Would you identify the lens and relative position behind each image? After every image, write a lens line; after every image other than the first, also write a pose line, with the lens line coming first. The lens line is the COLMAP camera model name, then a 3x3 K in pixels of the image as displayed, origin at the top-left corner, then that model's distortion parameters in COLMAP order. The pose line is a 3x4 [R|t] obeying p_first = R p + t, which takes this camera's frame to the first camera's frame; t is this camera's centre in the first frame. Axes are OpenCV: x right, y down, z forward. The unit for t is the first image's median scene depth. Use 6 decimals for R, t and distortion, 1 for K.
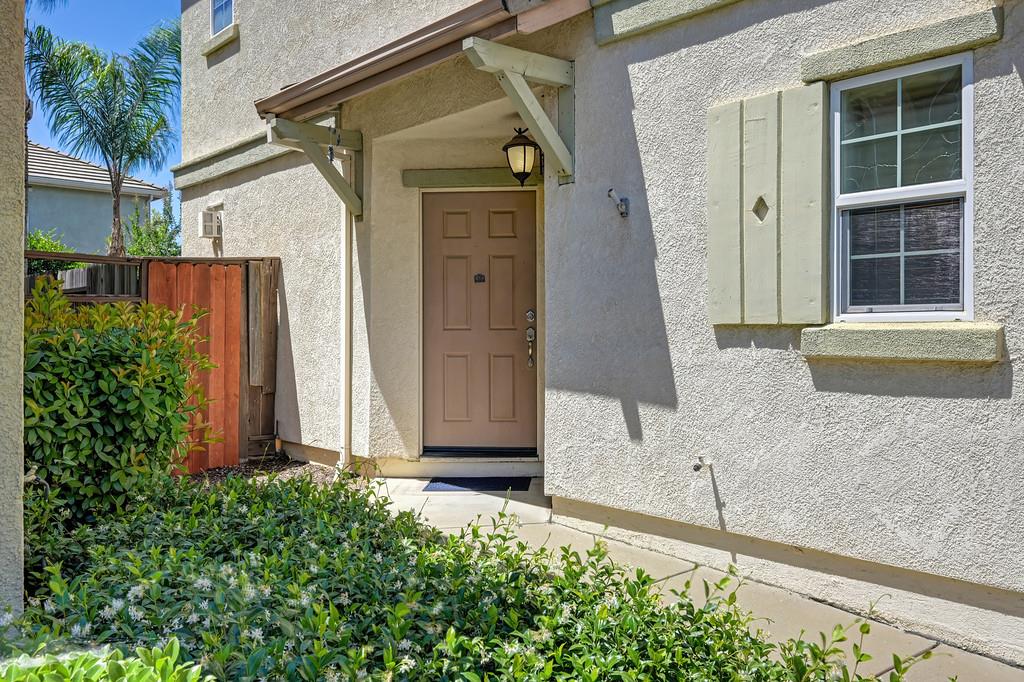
lens RADIAL K [[858.0, 0, 513.7], [0, 858.0, 338.7], [0, 0, 1]] dist [-0.009354, -0.001350]
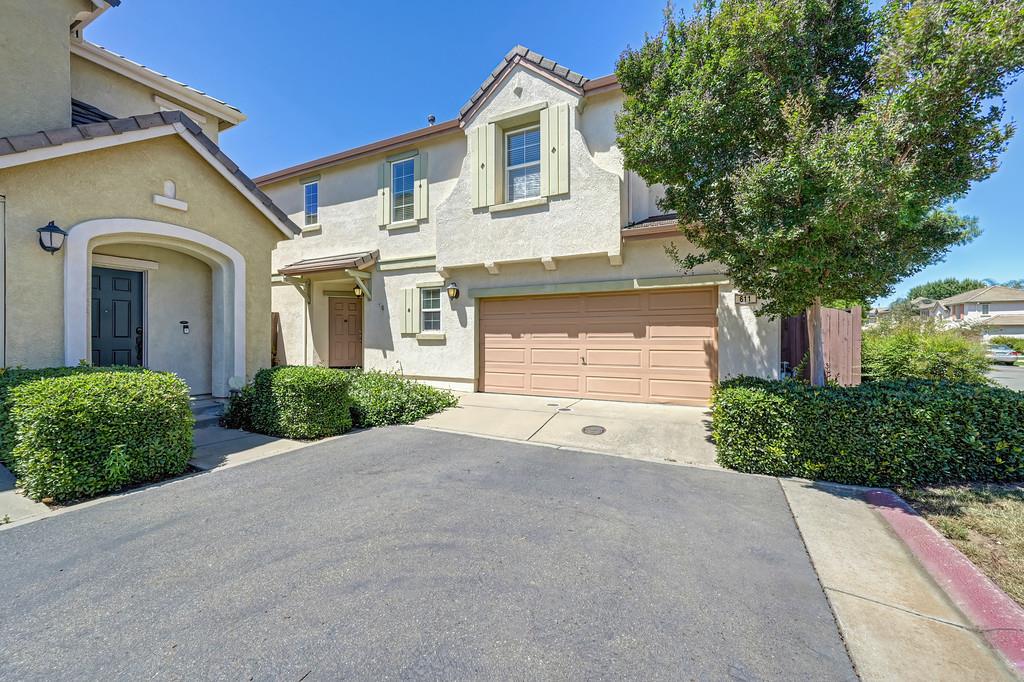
lens RADIAL K [[405.8, 0, 506.4], [0, 405.8, 338.8], [0, 0, 1]] dist [-0.000133, 0.000029]
pose [[0.930072, -0.002168, 0.367370, -0.055278], [0.002570, 0.999997, -0.000605, 0.017859], [-0.367367, 0.001507, 0.930075, -1.300394]]
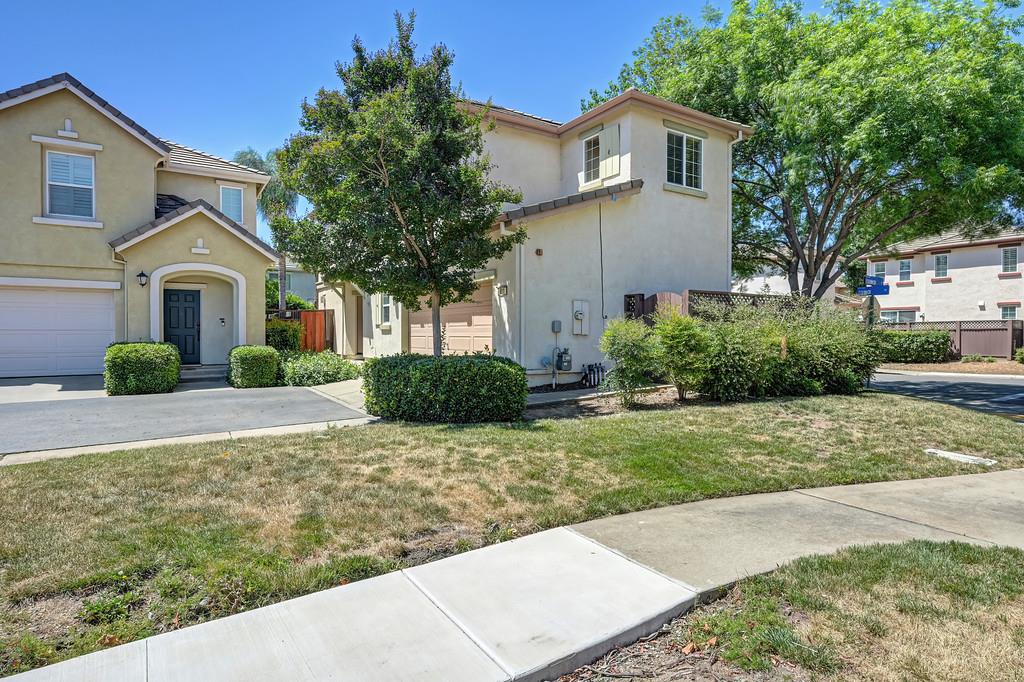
lens RADIAL K [[543.6, 0, 512.7], [0, 543.6, 338.4], [0, 0, 1]] dist [0.003852, 0.000555]
pose [[0.988967, -0.003261, -0.148098, 1.639191], [0.003929, 0.999983, 0.004221, 0.062782], [0.148082, -0.004757, 0.988964, -2.478099]]
